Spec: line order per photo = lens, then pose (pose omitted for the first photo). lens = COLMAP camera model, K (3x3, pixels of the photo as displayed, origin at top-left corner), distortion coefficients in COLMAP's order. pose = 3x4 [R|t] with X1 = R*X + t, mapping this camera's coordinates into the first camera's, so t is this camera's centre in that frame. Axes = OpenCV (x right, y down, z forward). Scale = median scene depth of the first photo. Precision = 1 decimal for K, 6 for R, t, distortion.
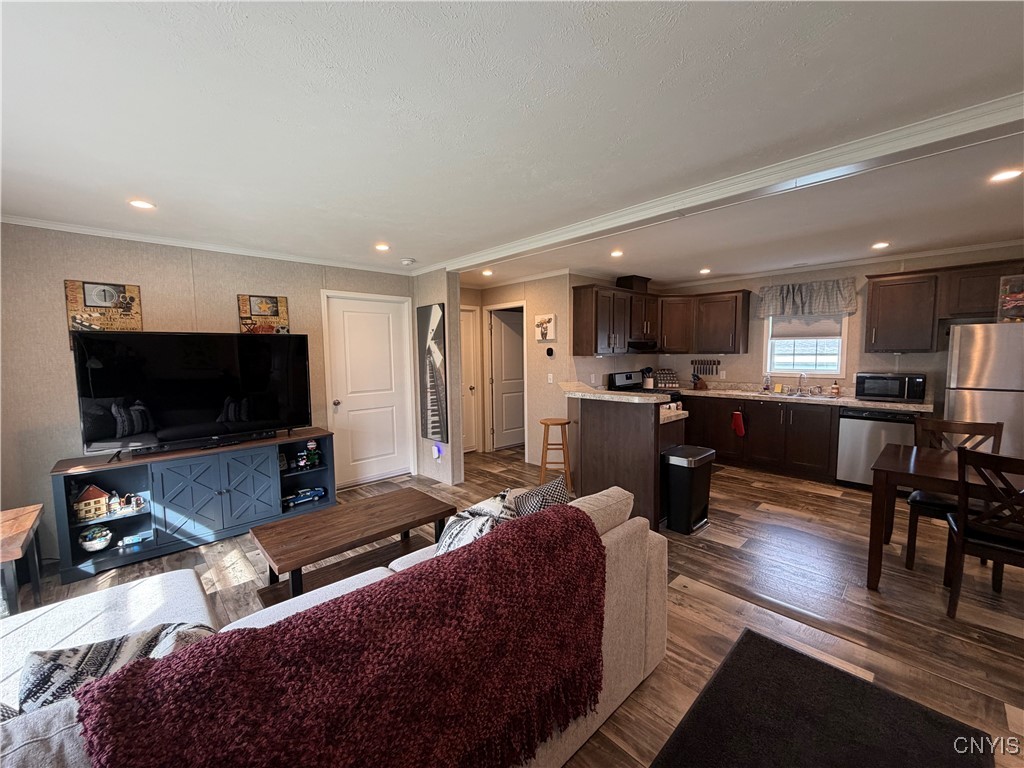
lens RADIAL K [[407.5, 0, 509.4], [0, 407.5, 383.9], [0, 0, 1]] dist [-0.000975, 0.000235]
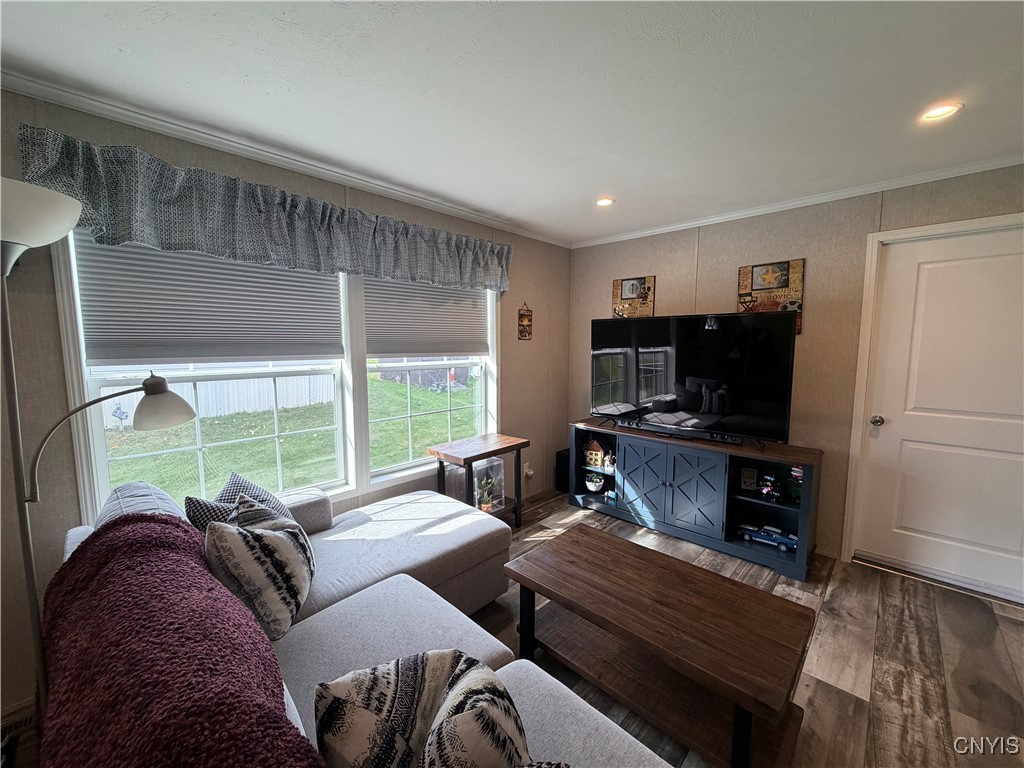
lens RADIAL K [[407.5, 0, 509.4], [0, 407.5, 383.9], [0, 0, 1]] dist [-0.000975, 0.000235]
pose [[0.047910, 0.113145, -0.992423, 0.134320], [-0.079047, 0.990877, 0.109153, -0.028944], [0.995719, 0.073218, 0.056417, 0.400484]]
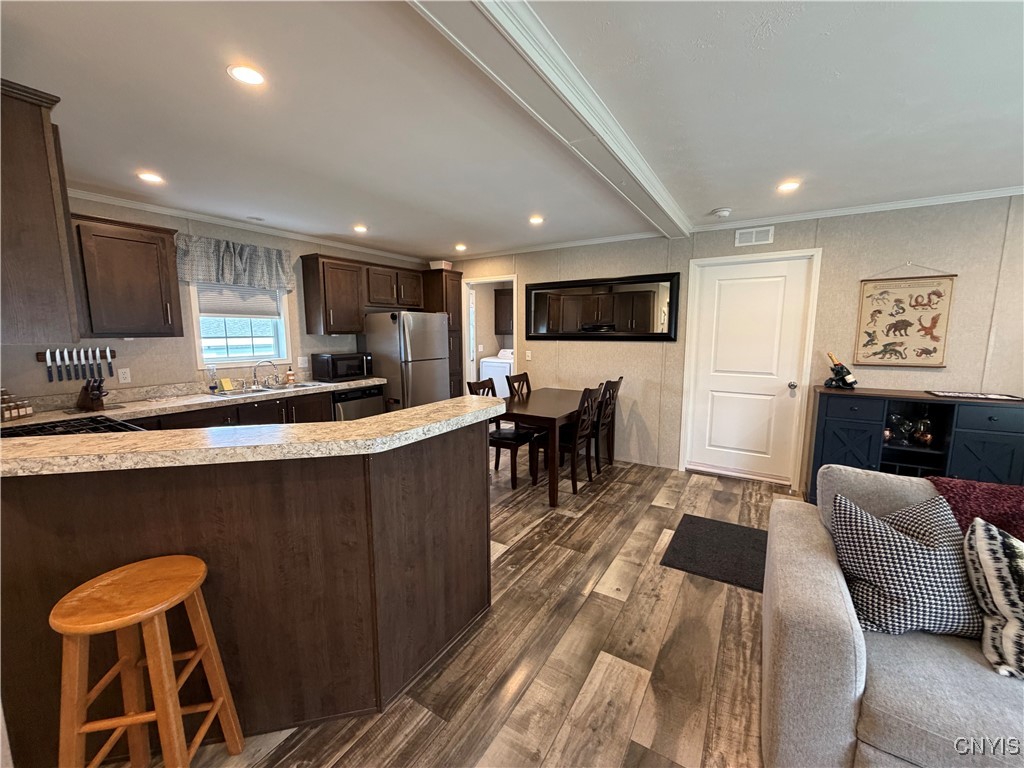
lens RADIAL K [[407.5, 0, 509.4], [0, 407.5, 383.9], [0, 0, 1]] dist [-0.000975, 0.000235]
pose [[-0.250442, -0.113477, 0.961458, -0.181005], [0.084069, 0.986806, 0.138367, -0.054399], [-0.964475, 0.115482, -0.237598, 0.779173]]
